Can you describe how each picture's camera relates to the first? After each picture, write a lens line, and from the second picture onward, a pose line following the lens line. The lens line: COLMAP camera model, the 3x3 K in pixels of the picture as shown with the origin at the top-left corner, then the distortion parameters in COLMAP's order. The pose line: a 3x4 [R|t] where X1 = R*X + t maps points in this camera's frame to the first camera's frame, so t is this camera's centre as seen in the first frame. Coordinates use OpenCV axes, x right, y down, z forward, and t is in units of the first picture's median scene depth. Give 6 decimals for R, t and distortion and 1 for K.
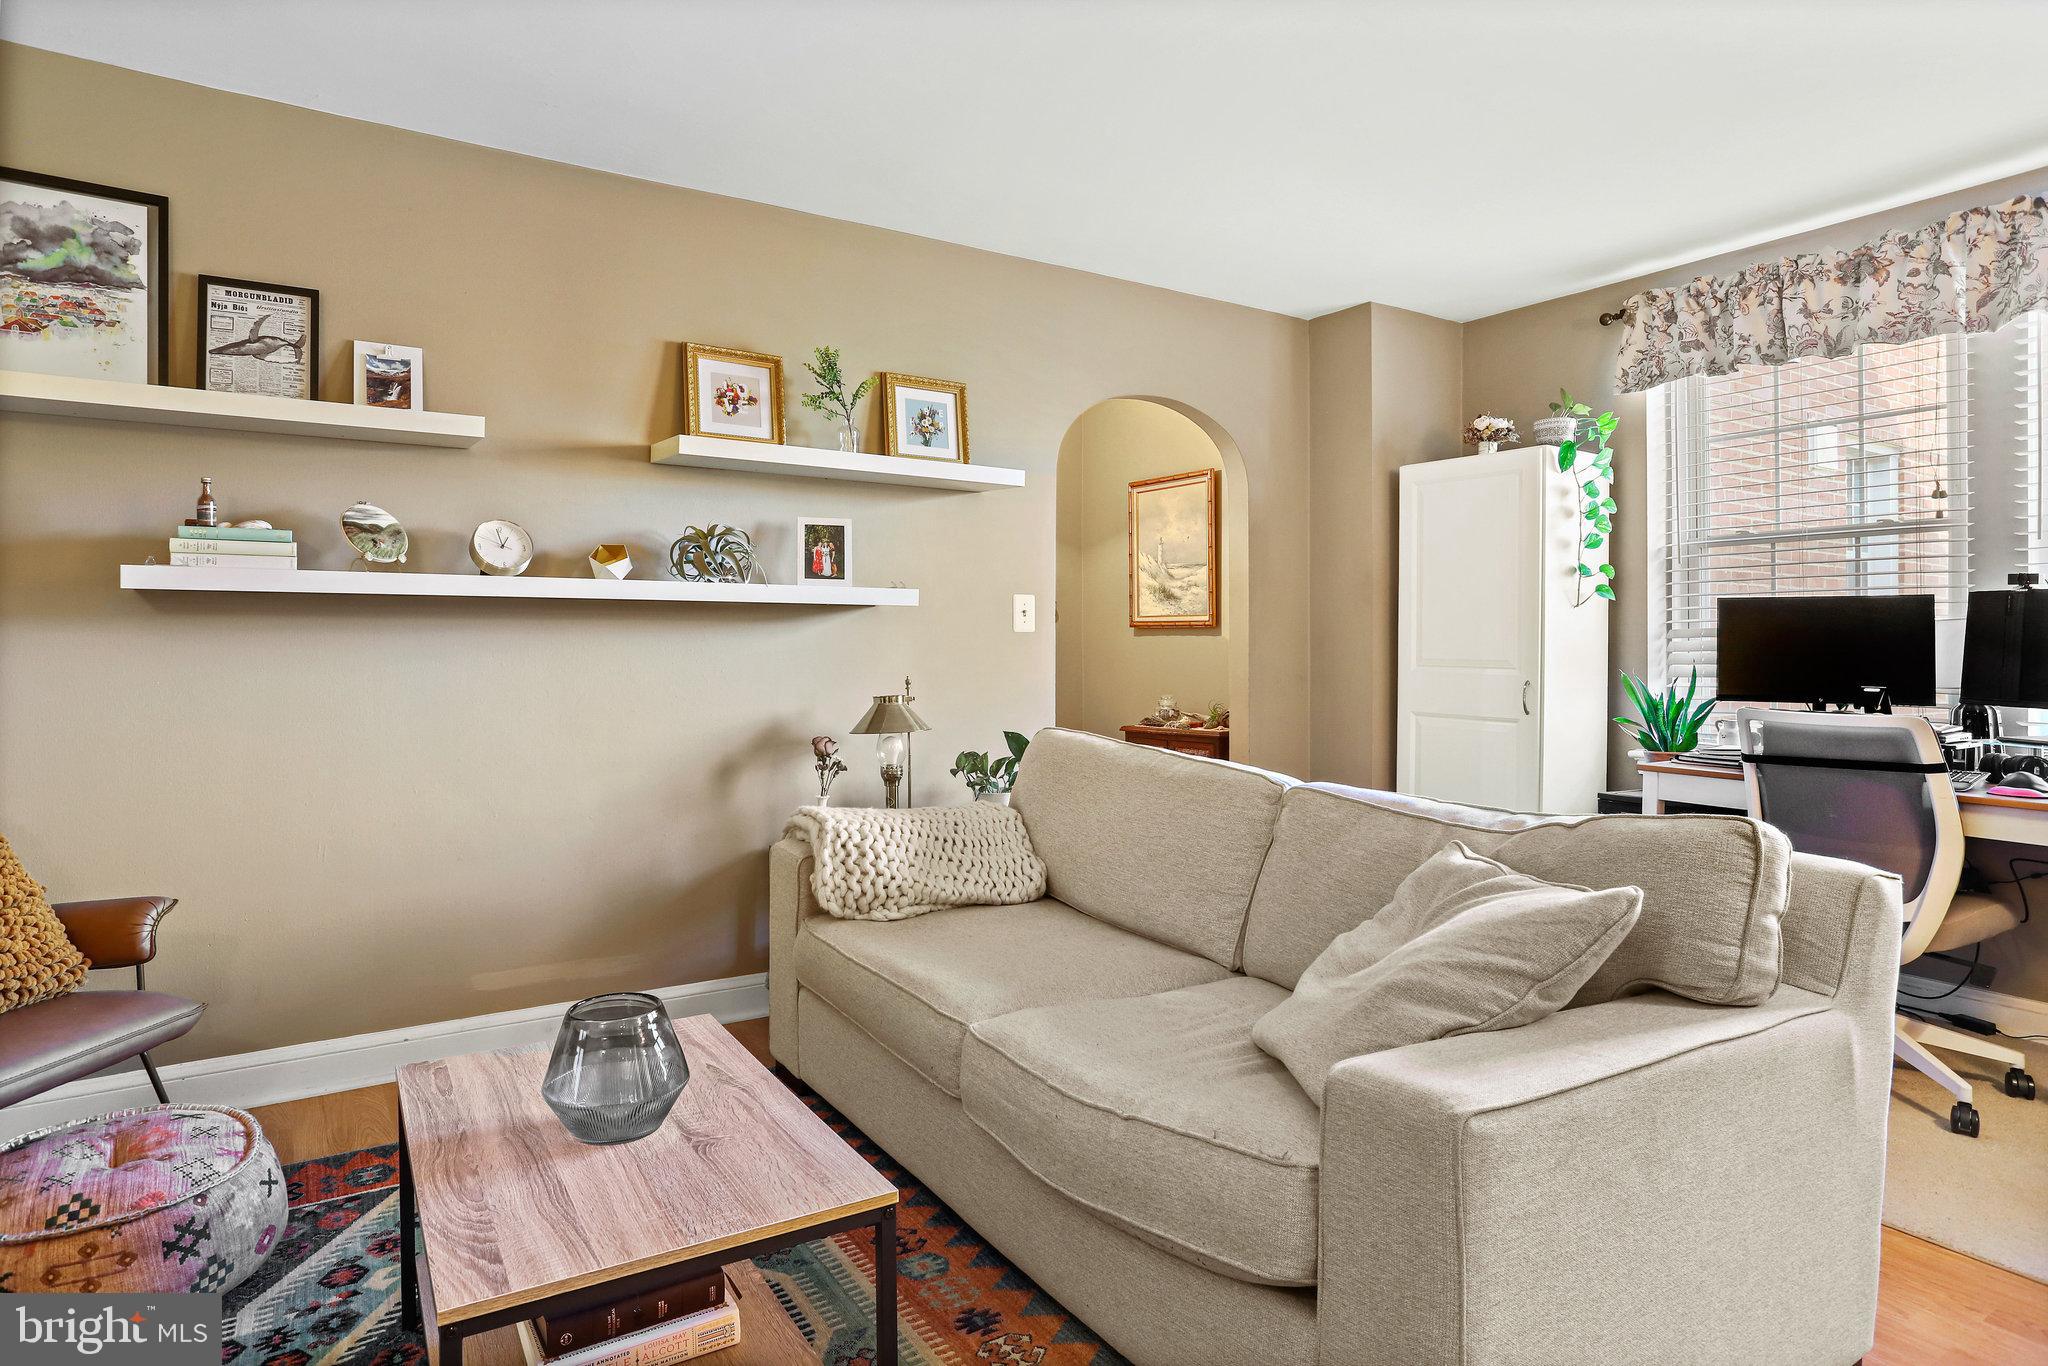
lens RADIAL K [[1162.2, 0, 1027.7], [0, 1162.2, 647.2], [0, 0, 1]] dist [-0.079484, 0.066895]
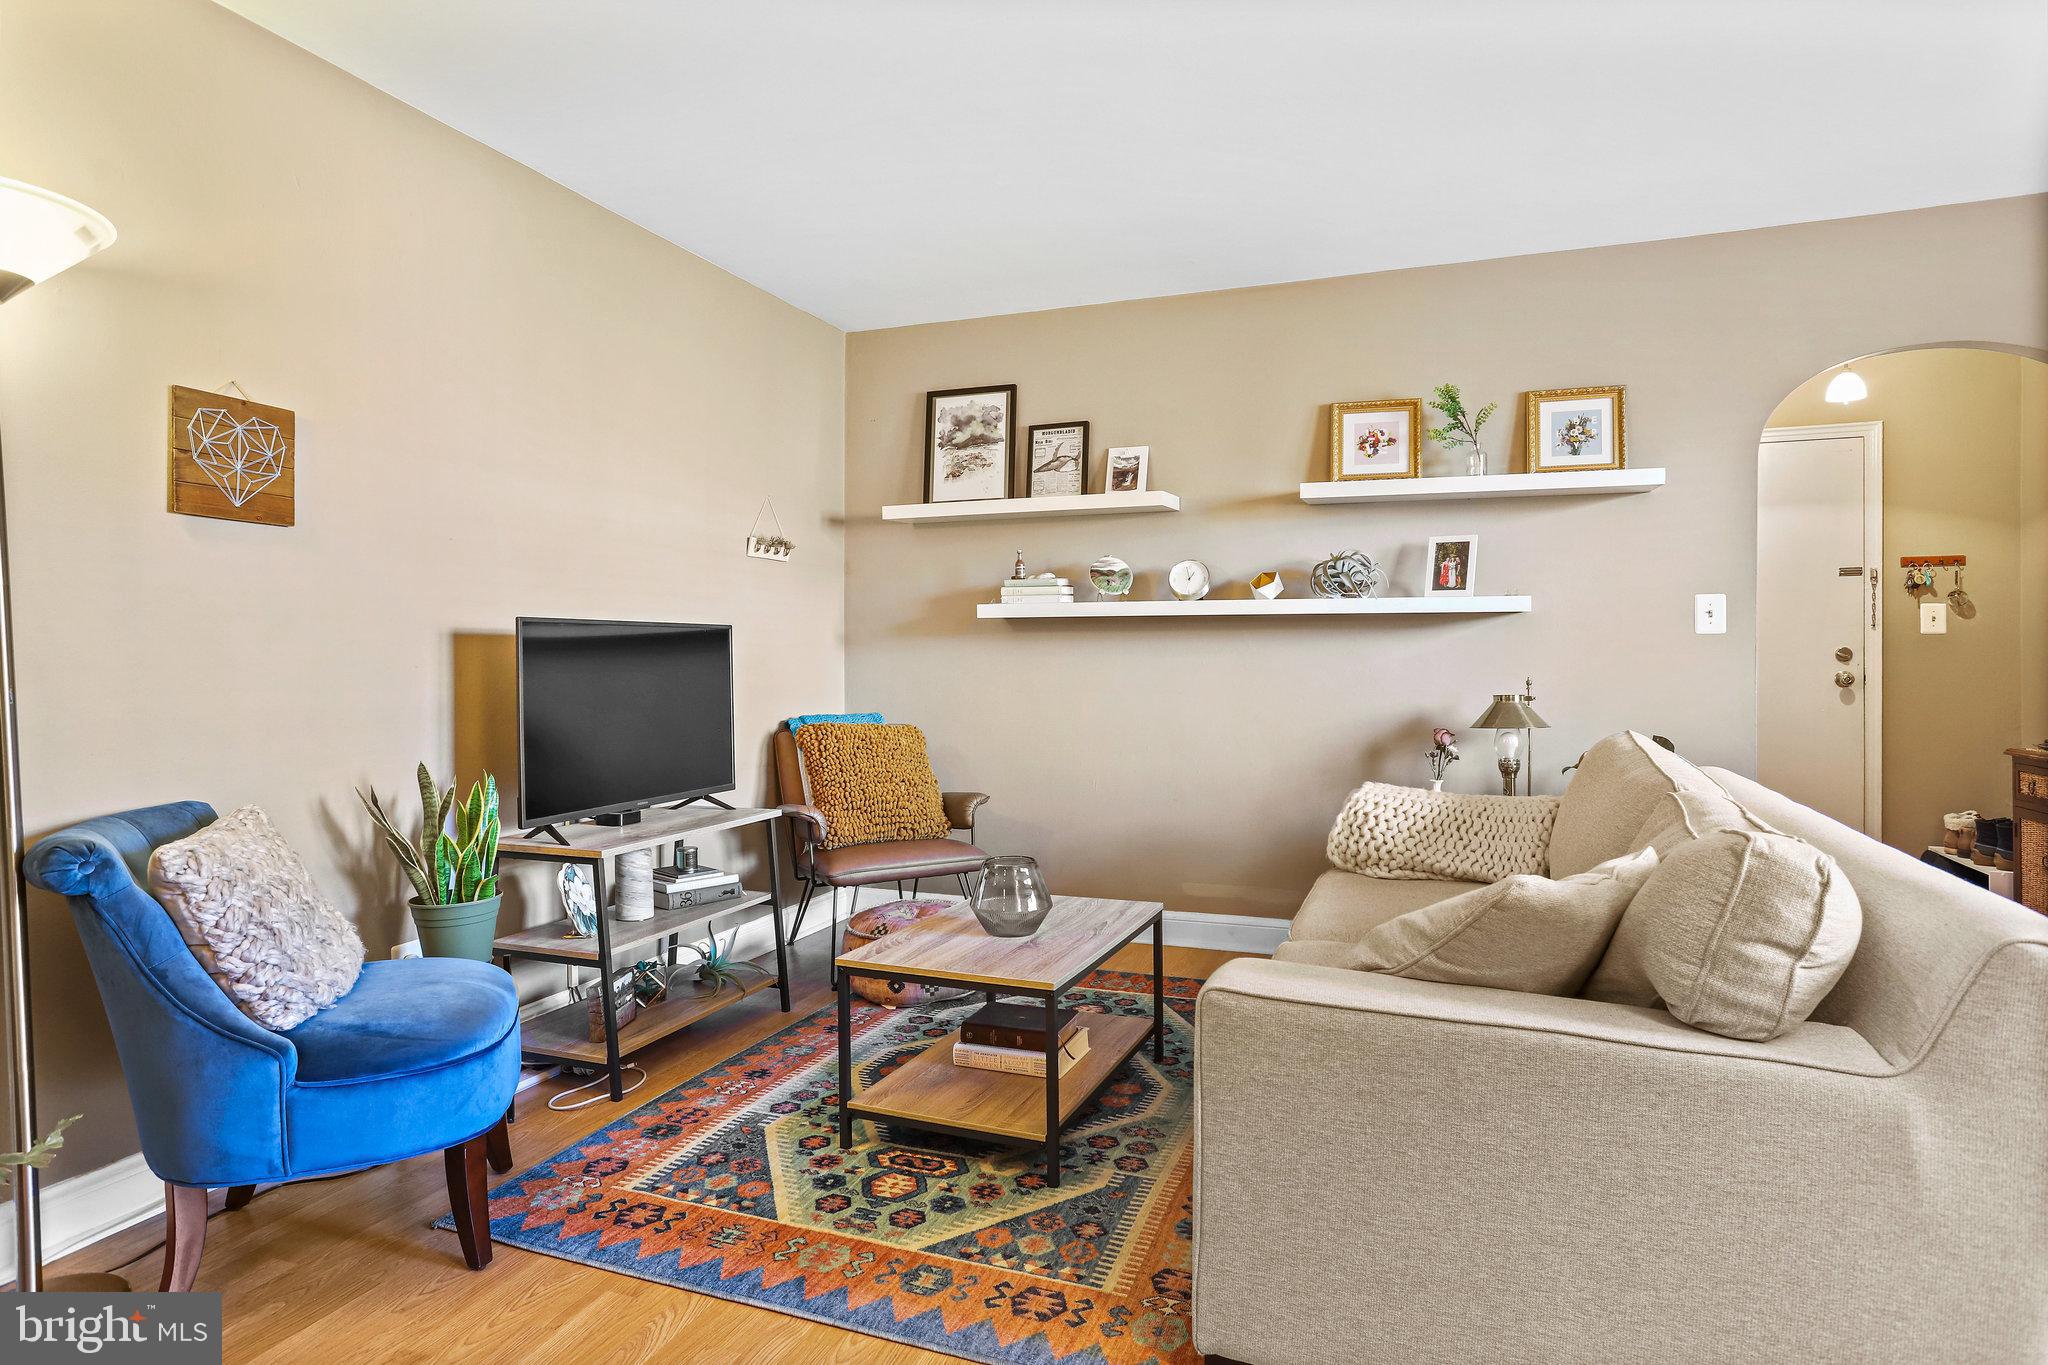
lens RADIAL K [[1141.5, 0, 1028.4], [0, 1141.5, 659.4], [0, 0, 1]] dist [-0.002546, -0.000472]
pose [[0.599161, 0.001538, -0.800627, 0.545065], [0.001144, 0.999995, 0.002777, 0.006145], [0.800628, -0.002579, 0.599156, 0.003717]]
